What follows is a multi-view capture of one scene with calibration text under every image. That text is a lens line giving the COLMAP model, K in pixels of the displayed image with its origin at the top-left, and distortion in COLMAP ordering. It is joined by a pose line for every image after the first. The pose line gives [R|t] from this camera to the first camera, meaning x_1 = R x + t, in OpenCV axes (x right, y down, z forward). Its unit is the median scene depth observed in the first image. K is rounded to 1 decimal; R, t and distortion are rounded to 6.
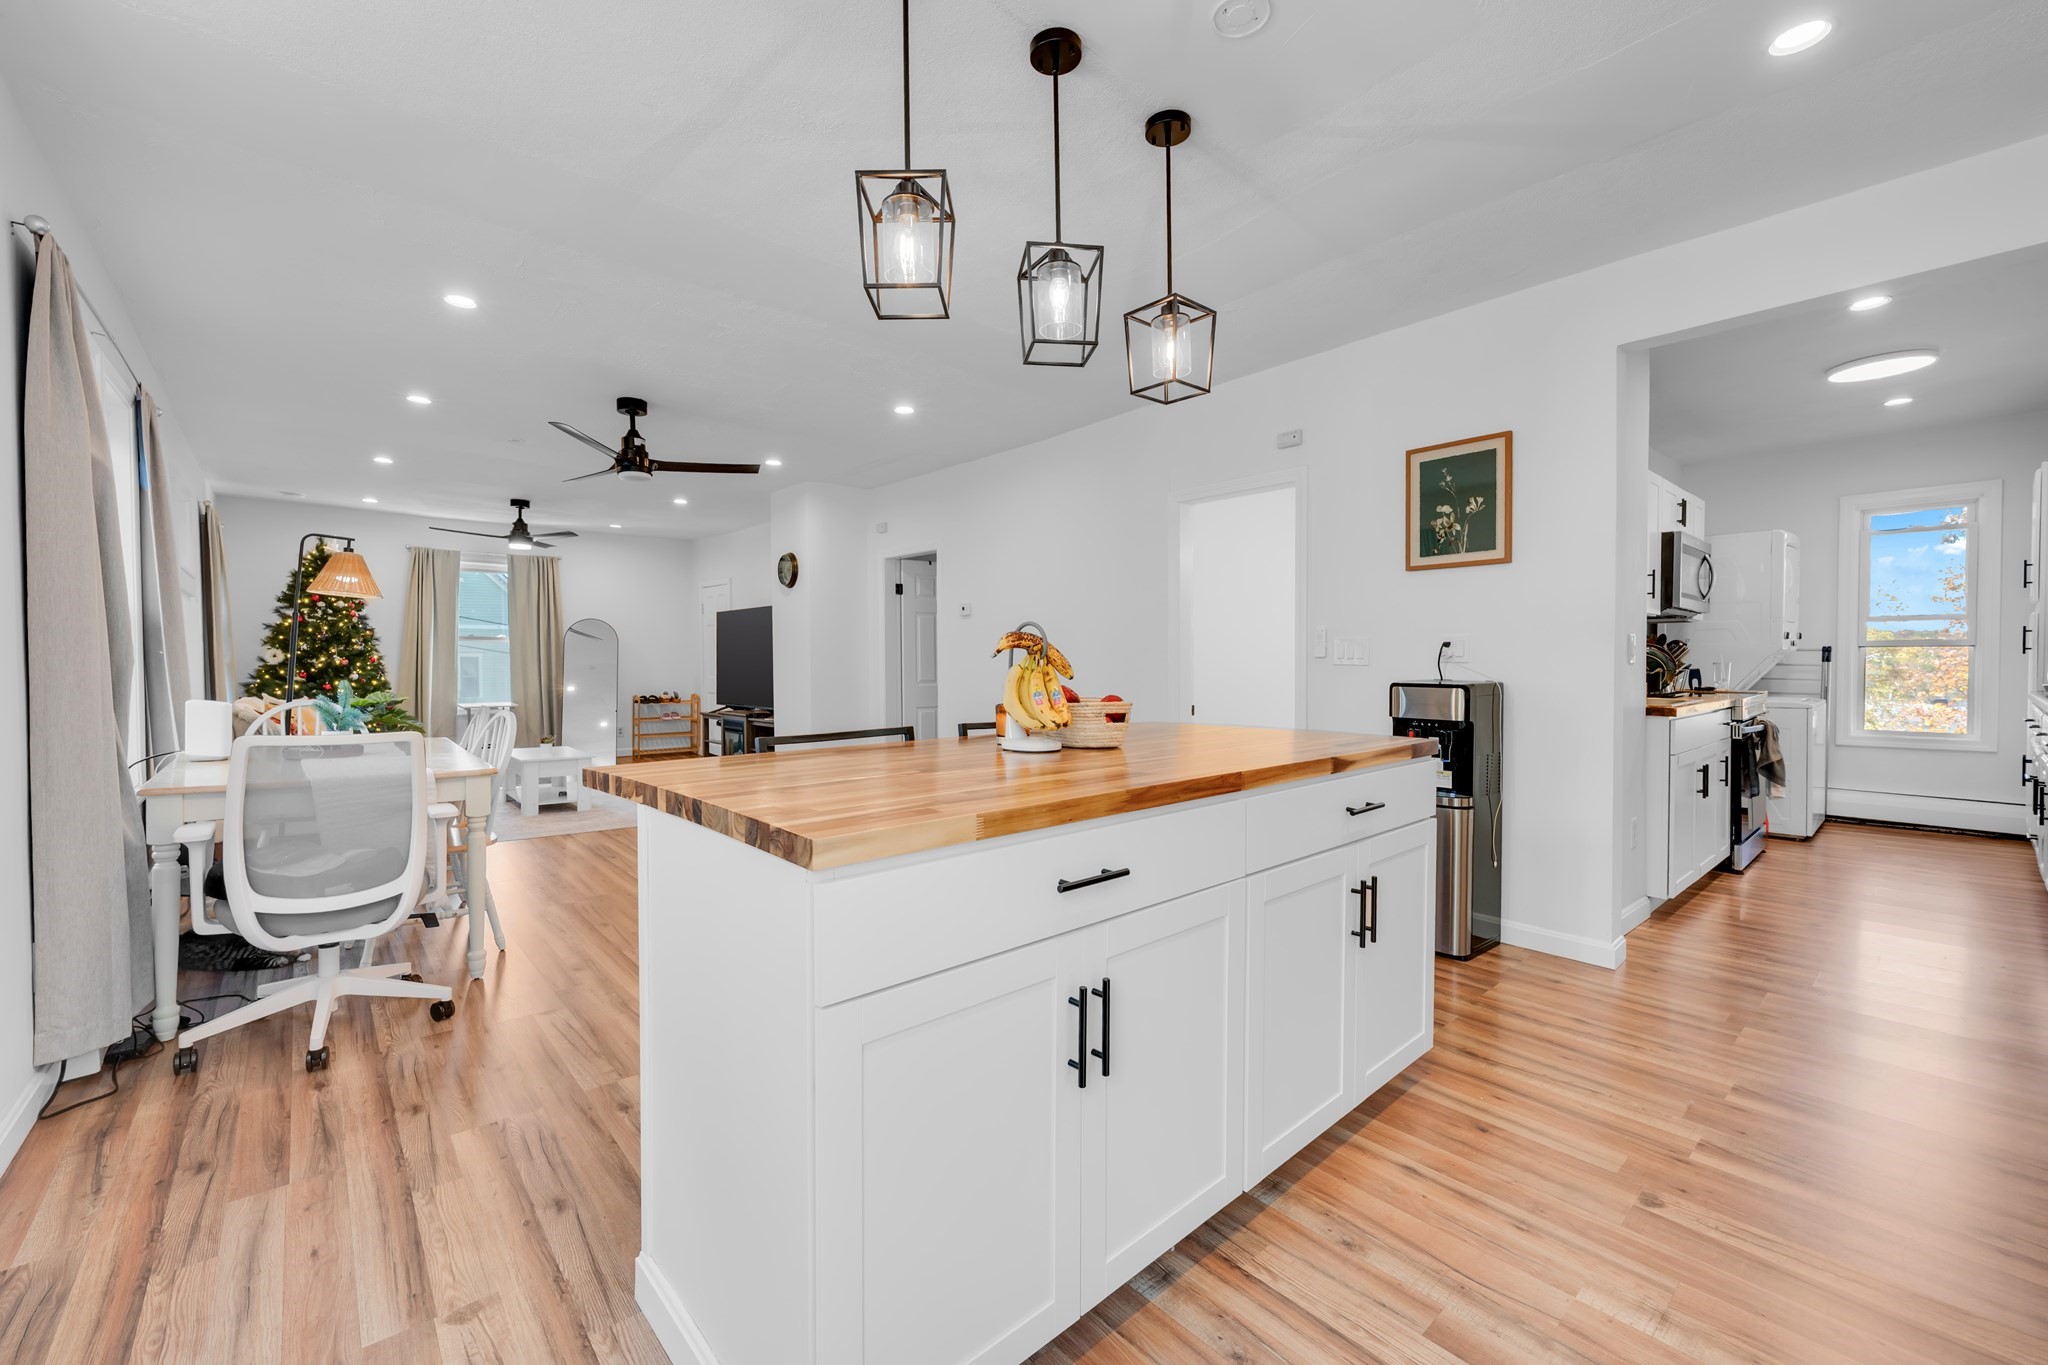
lens RADIAL K [[841.9, 0, 1019.4], [0, 841.9, 669.4], [0, 0, 1]] dist [0.007054, 0.000535]
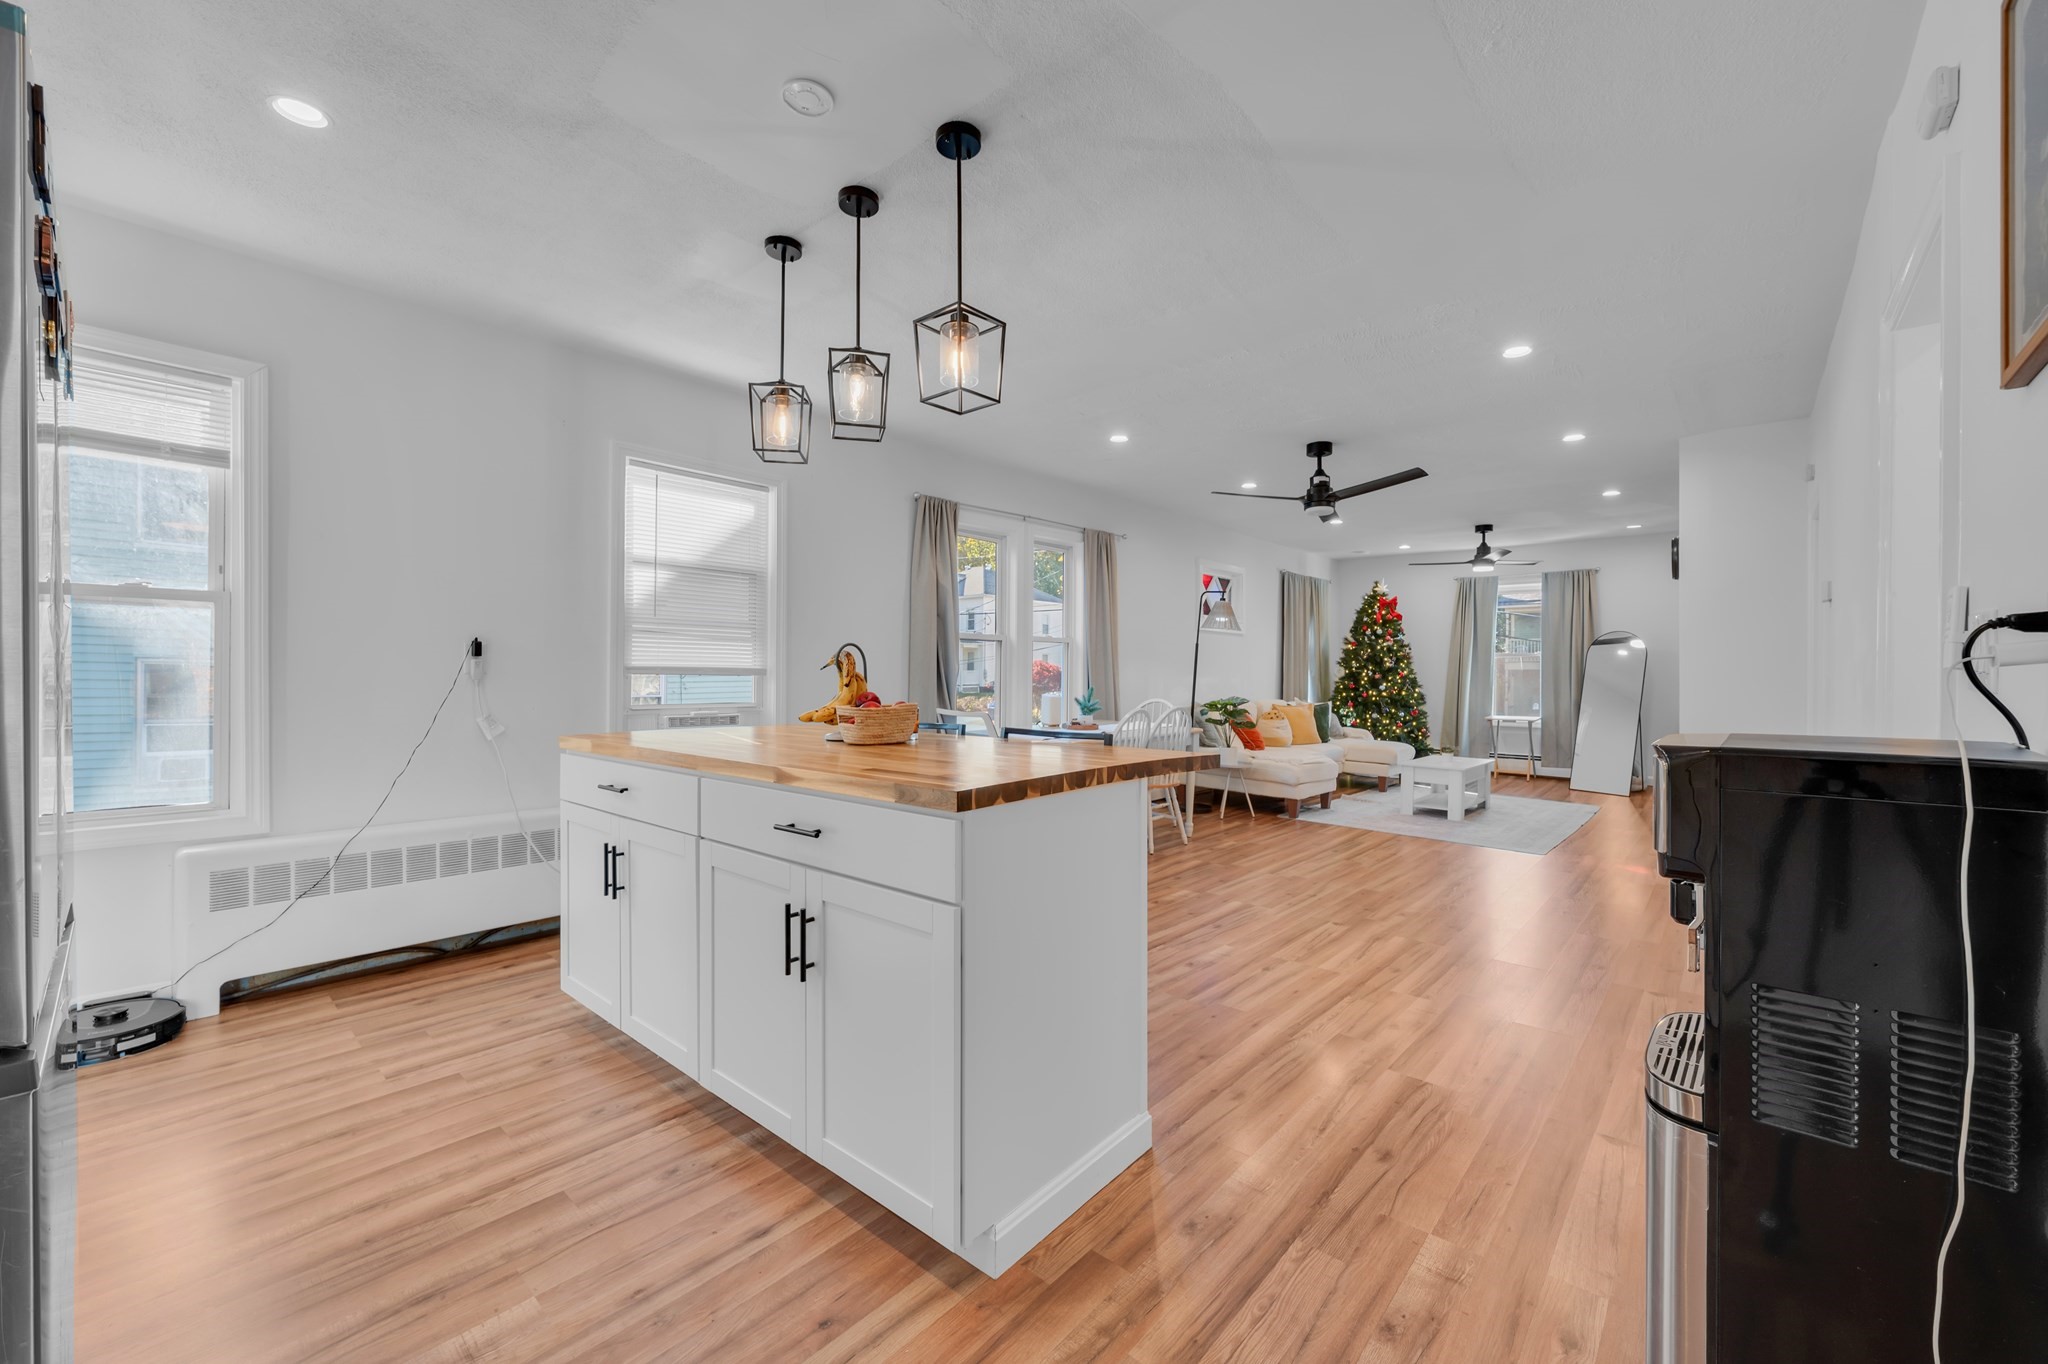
lens RADIAL K [[797.9, 0, 1028.1], [0, 797.9, 686.8], [0, 0, 1]] dist [-0.007596, 0.001694]
pose [[0.124579, 0.017497, -0.992055, 0.881851], [-0.015115, 0.999762, 0.015734, -0.007735], [0.992095, 0.013034, 0.124814, 0.775006]]
